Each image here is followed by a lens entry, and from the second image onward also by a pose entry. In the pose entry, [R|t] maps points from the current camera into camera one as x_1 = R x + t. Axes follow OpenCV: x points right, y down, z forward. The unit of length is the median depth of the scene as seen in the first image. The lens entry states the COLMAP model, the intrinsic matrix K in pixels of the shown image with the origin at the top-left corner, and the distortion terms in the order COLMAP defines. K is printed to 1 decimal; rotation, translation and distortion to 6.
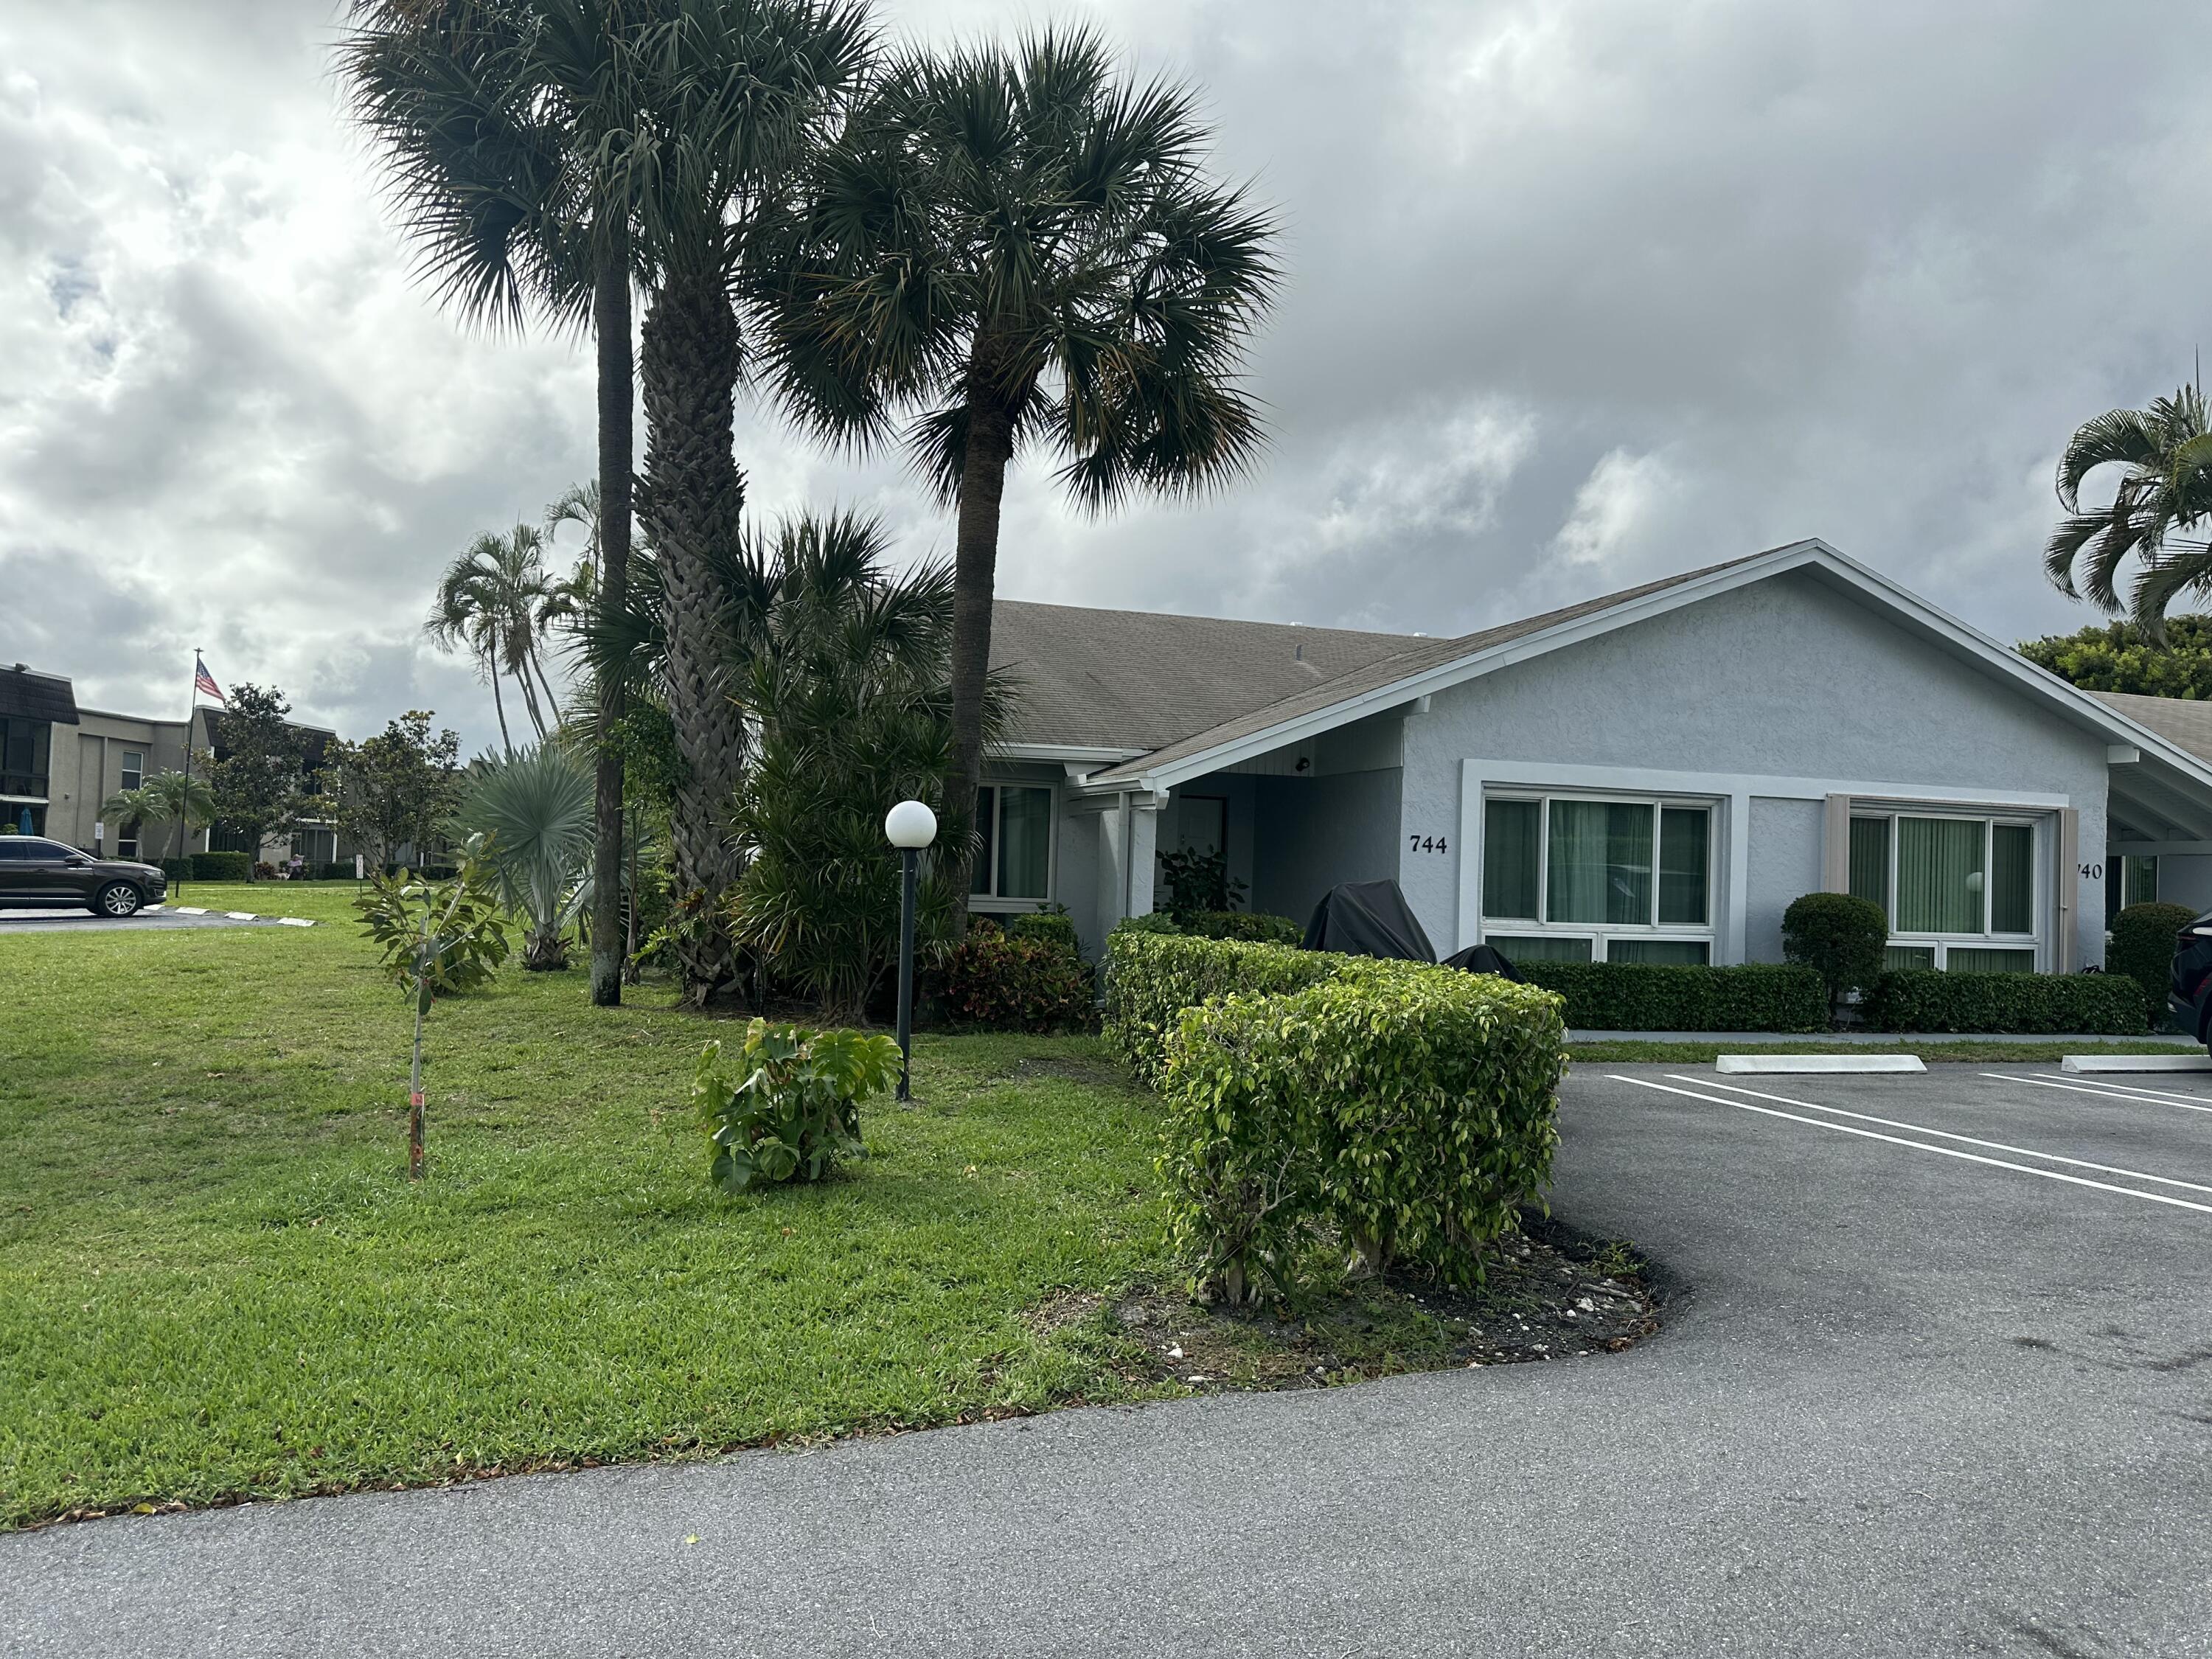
lens RADIAL K [[1533.7, 0, 1086.2], [0, 1533.7, 835.8], [0, 0, 1]] dist [0.027704, -0.022844]
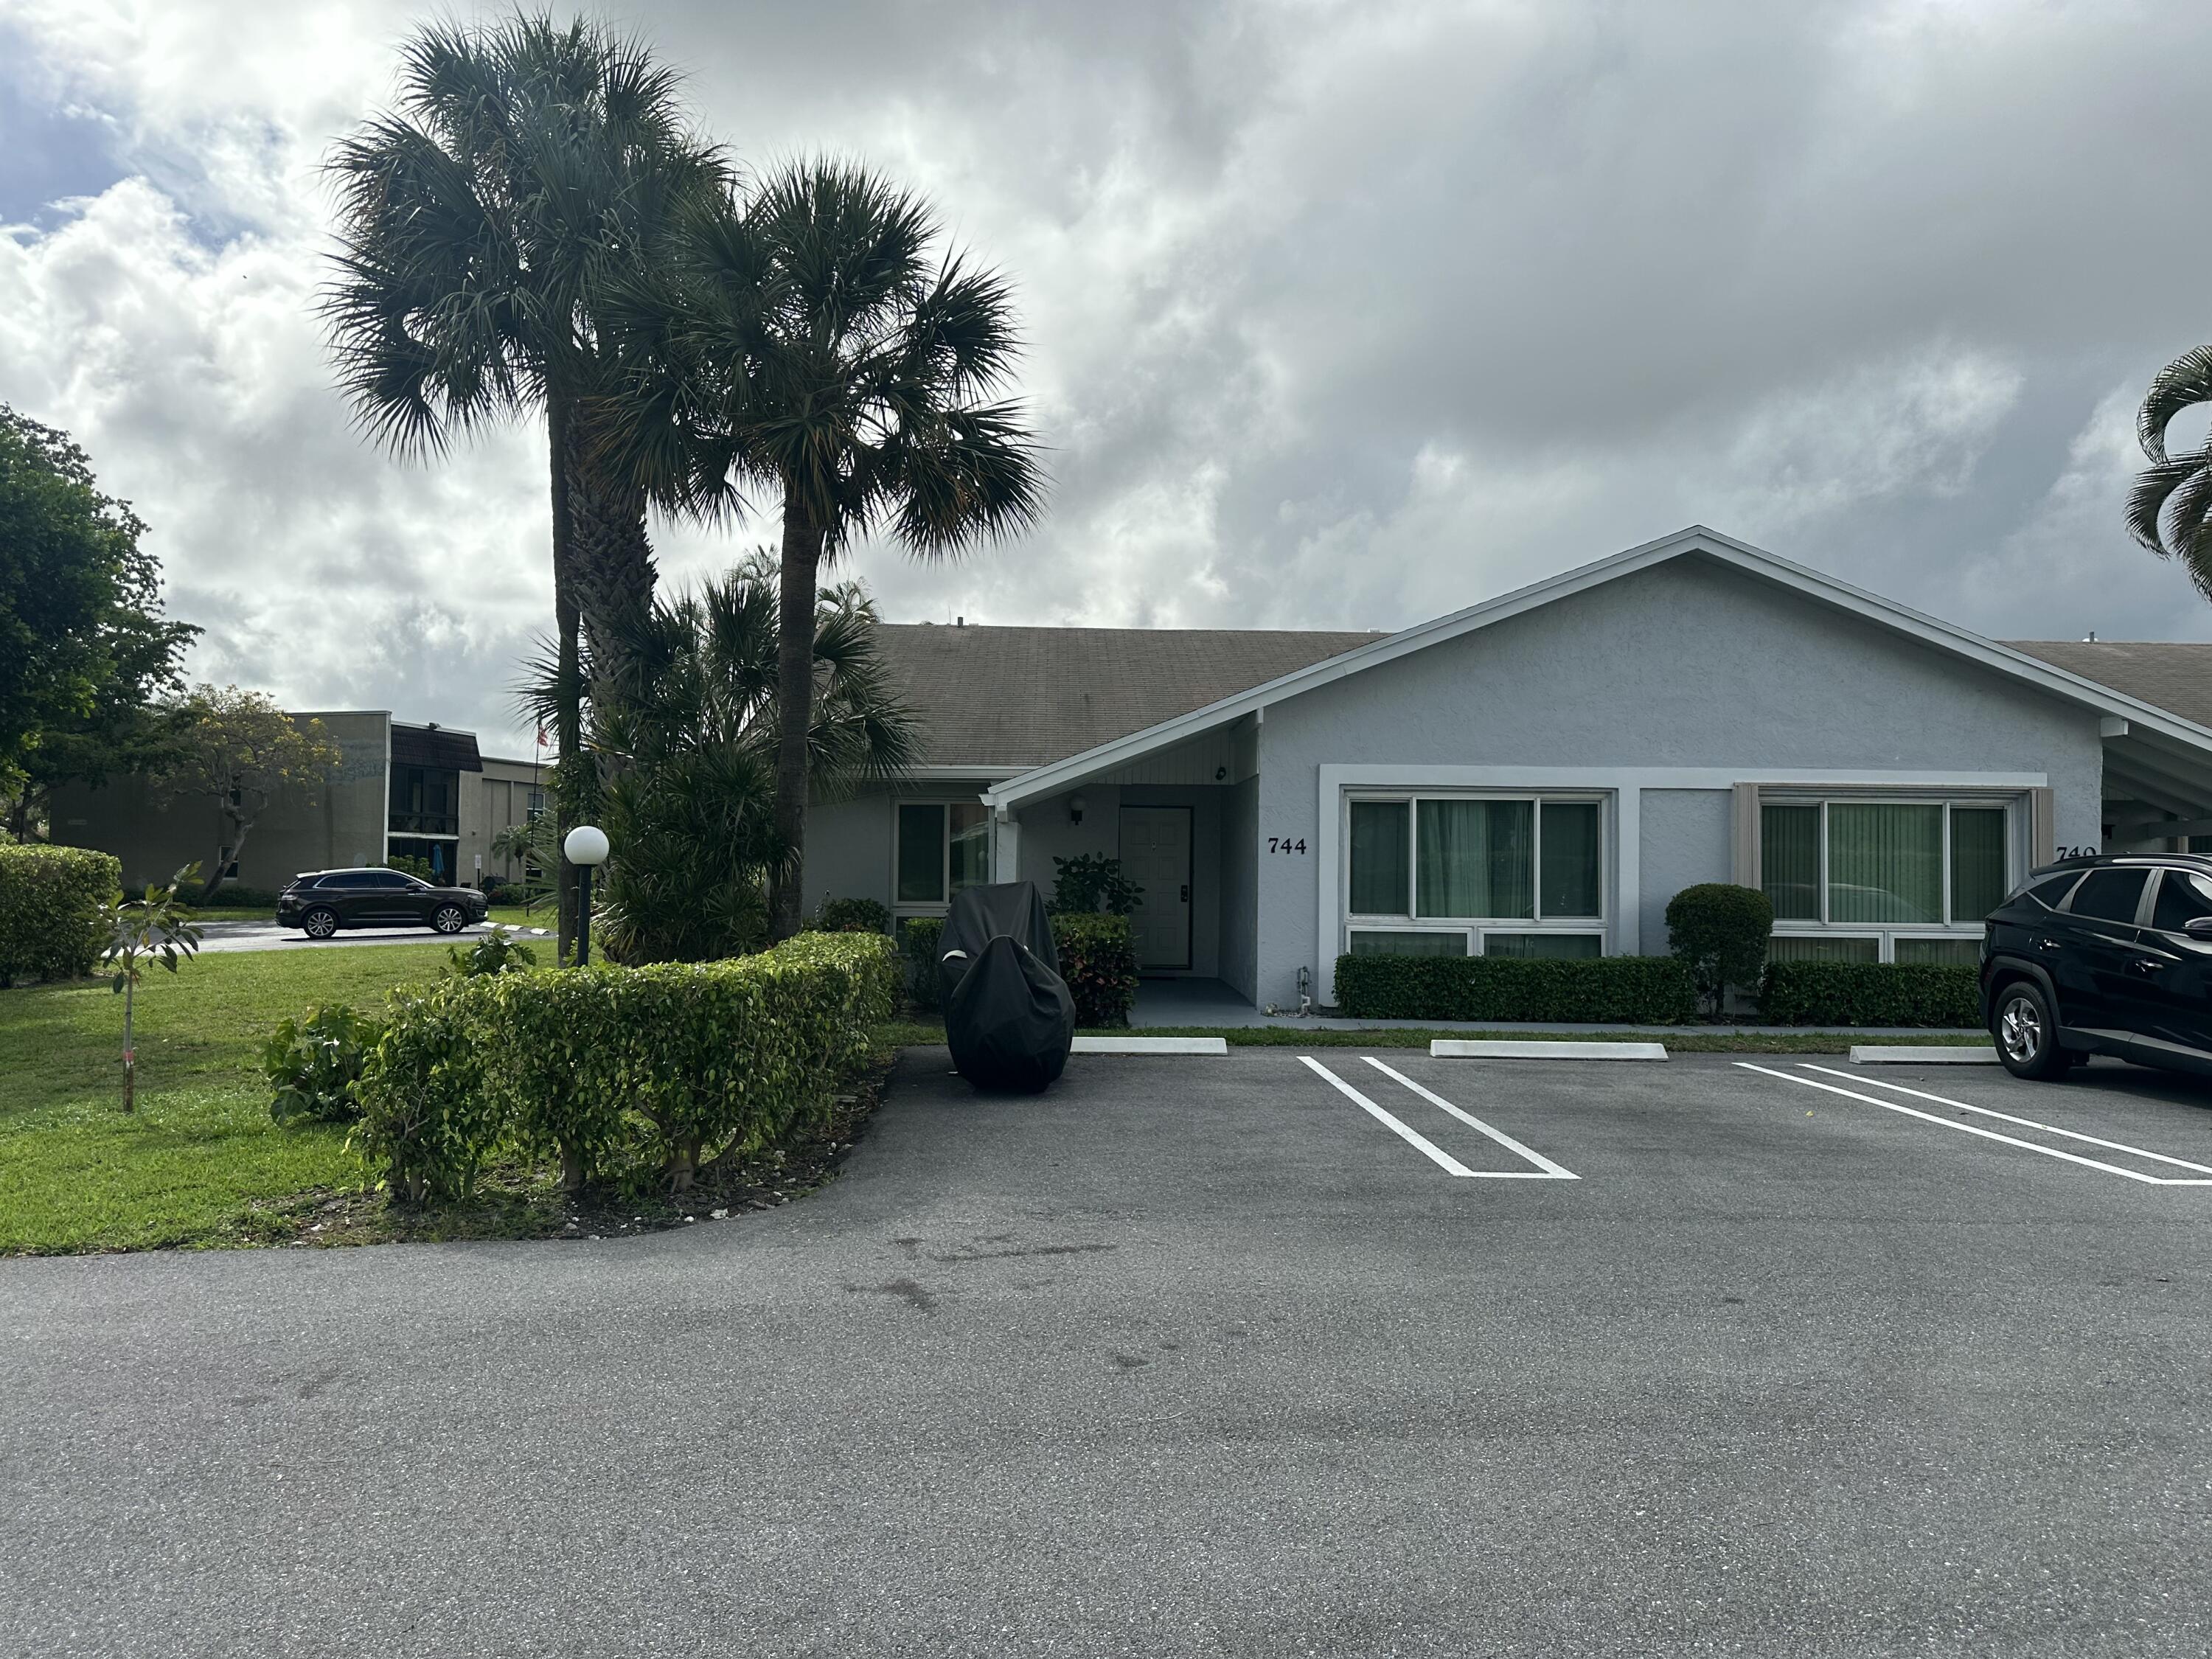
lens RADIAL K [[1533.7, 0, 1115.0], [0, 1533.7, 820.5], [0, 0, 1]] dist [0.027704, -0.022844]
pose [[0.966499, -0.031445, -0.254738, 0.360146], [0.027197, 0.999426, -0.020180, 0.005913], [0.255227, 0.012576, 0.966799, -0.051684]]
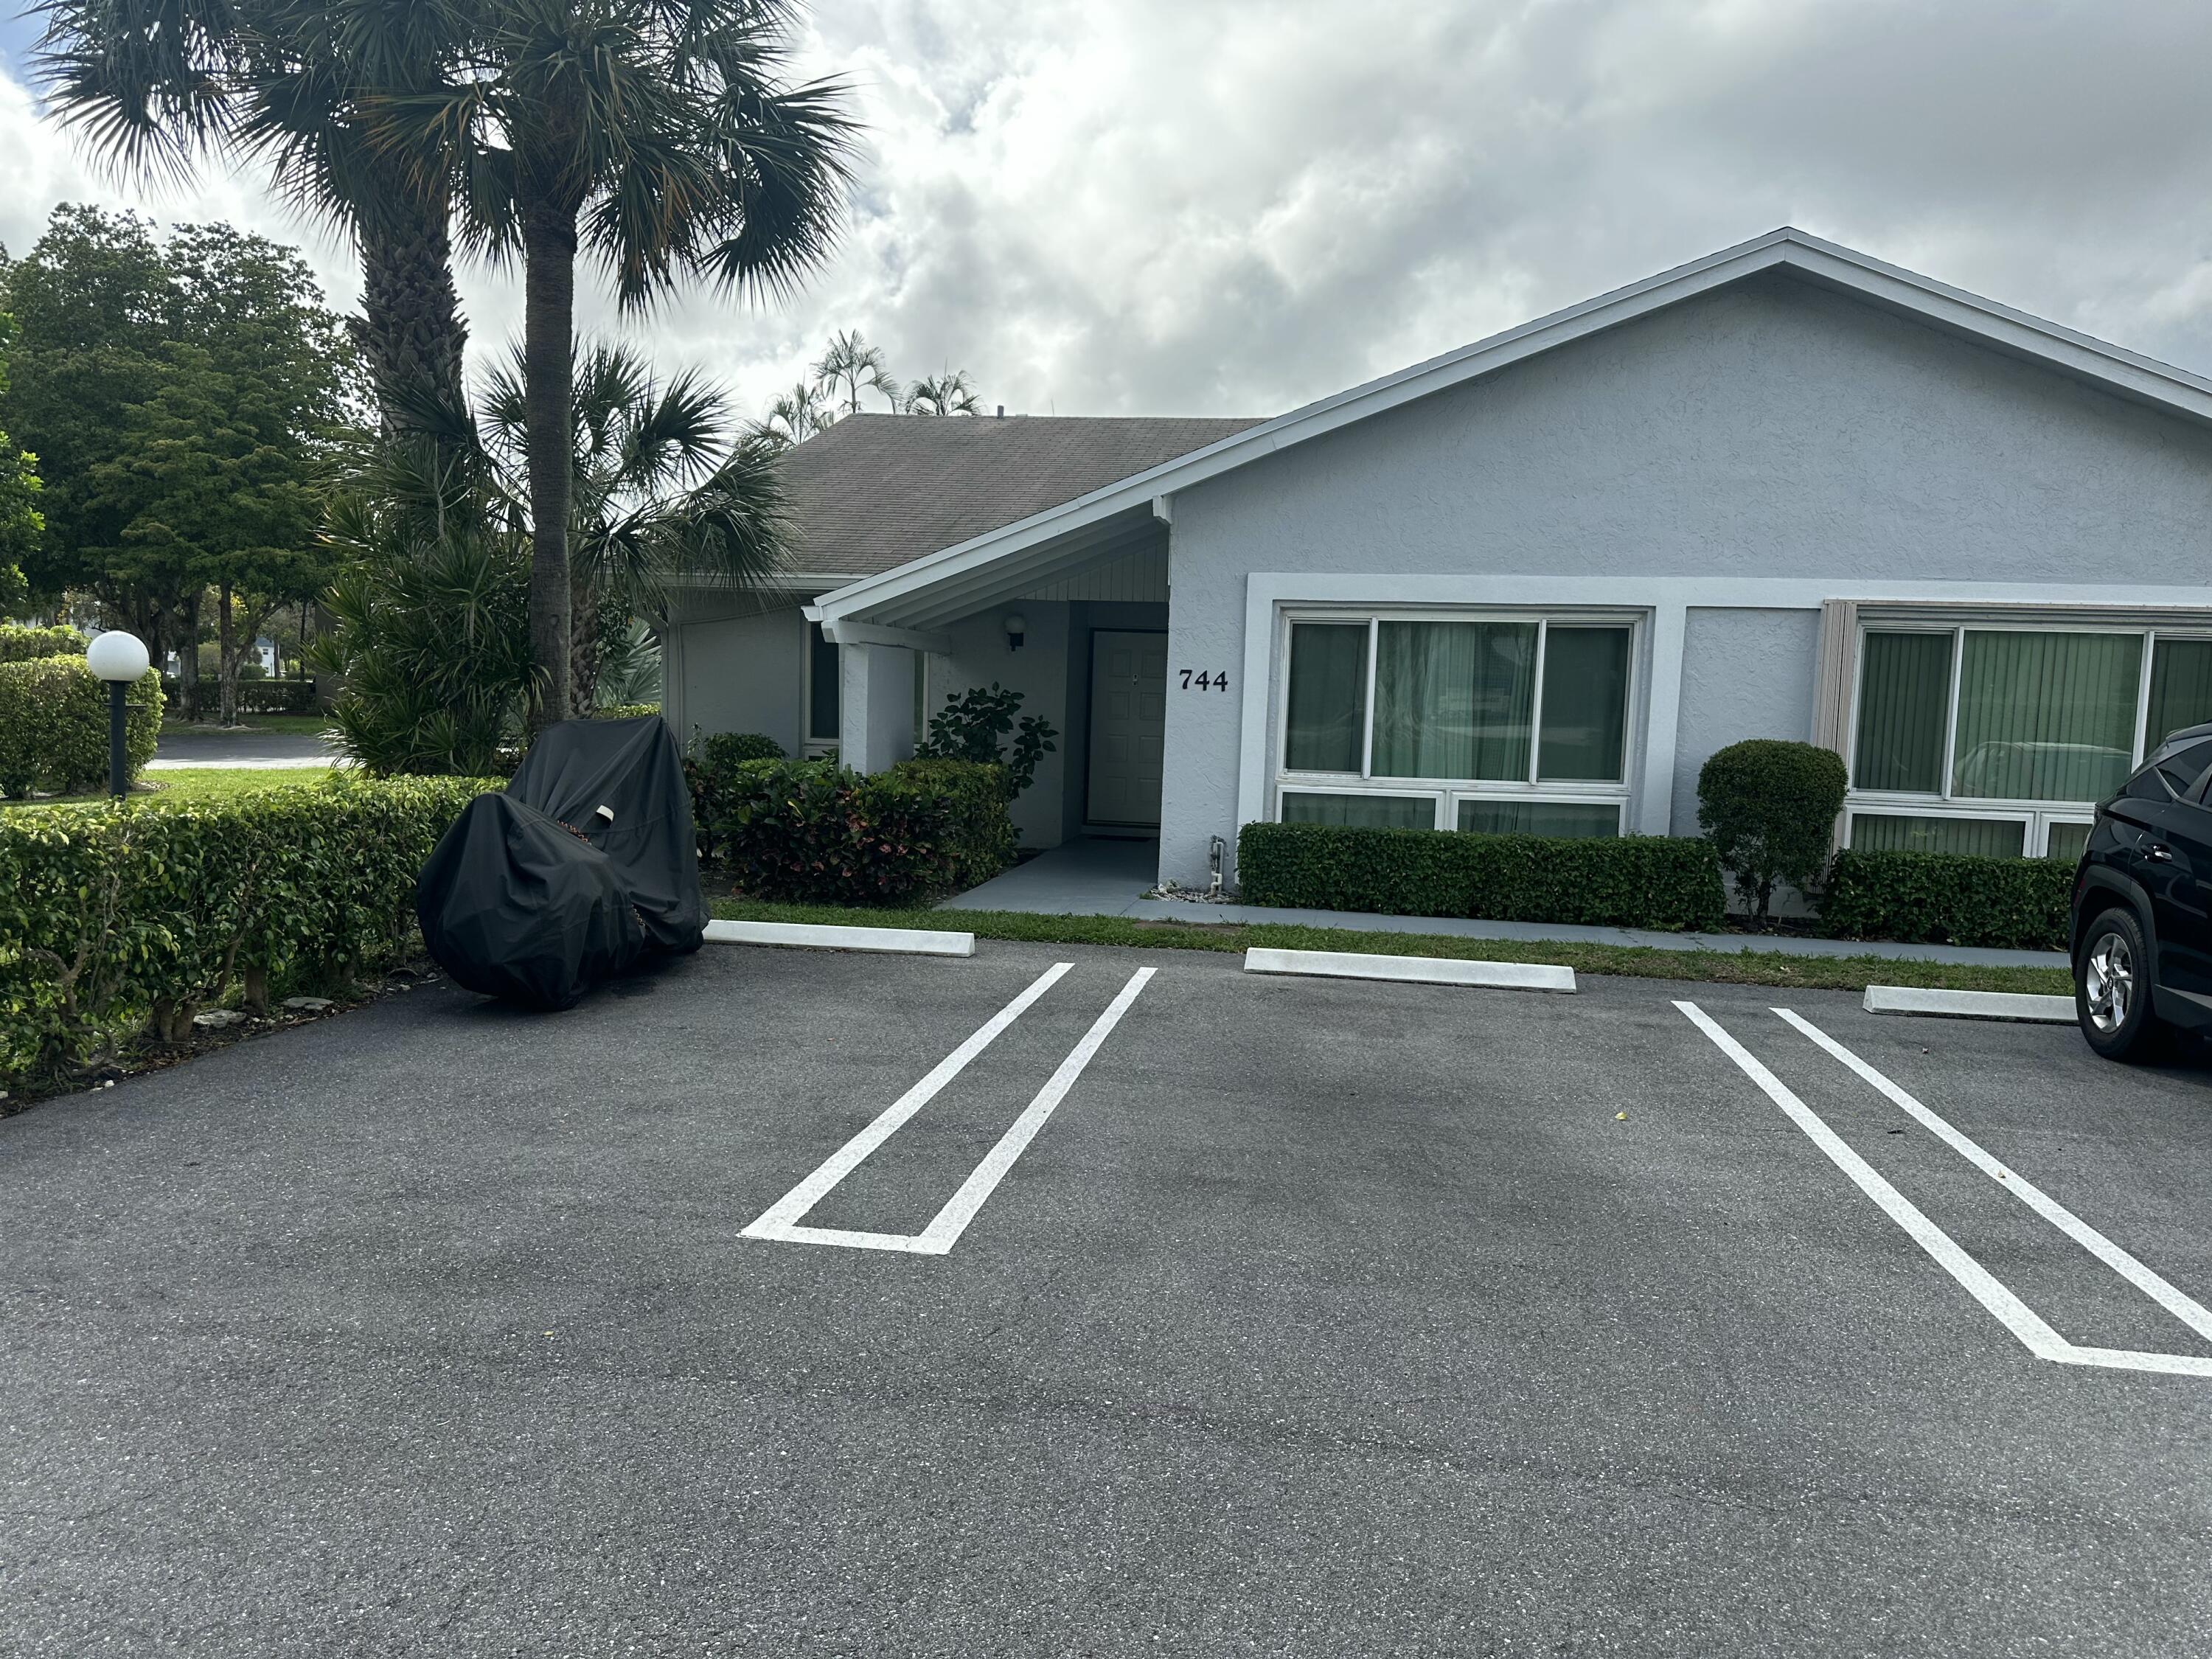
lens RADIAL K [[1533.7, 0, 1137.7], [0, 1533.7, 877.8], [0, 0, 1]] dist [0.027704, -0.022844]
pose [[0.902064, 0.043700, -0.429384, 0.522481], [0.009714, 0.992553, 0.121423, 0.010383], [0.431493, -0.113703, 0.894922, 0.224850]]
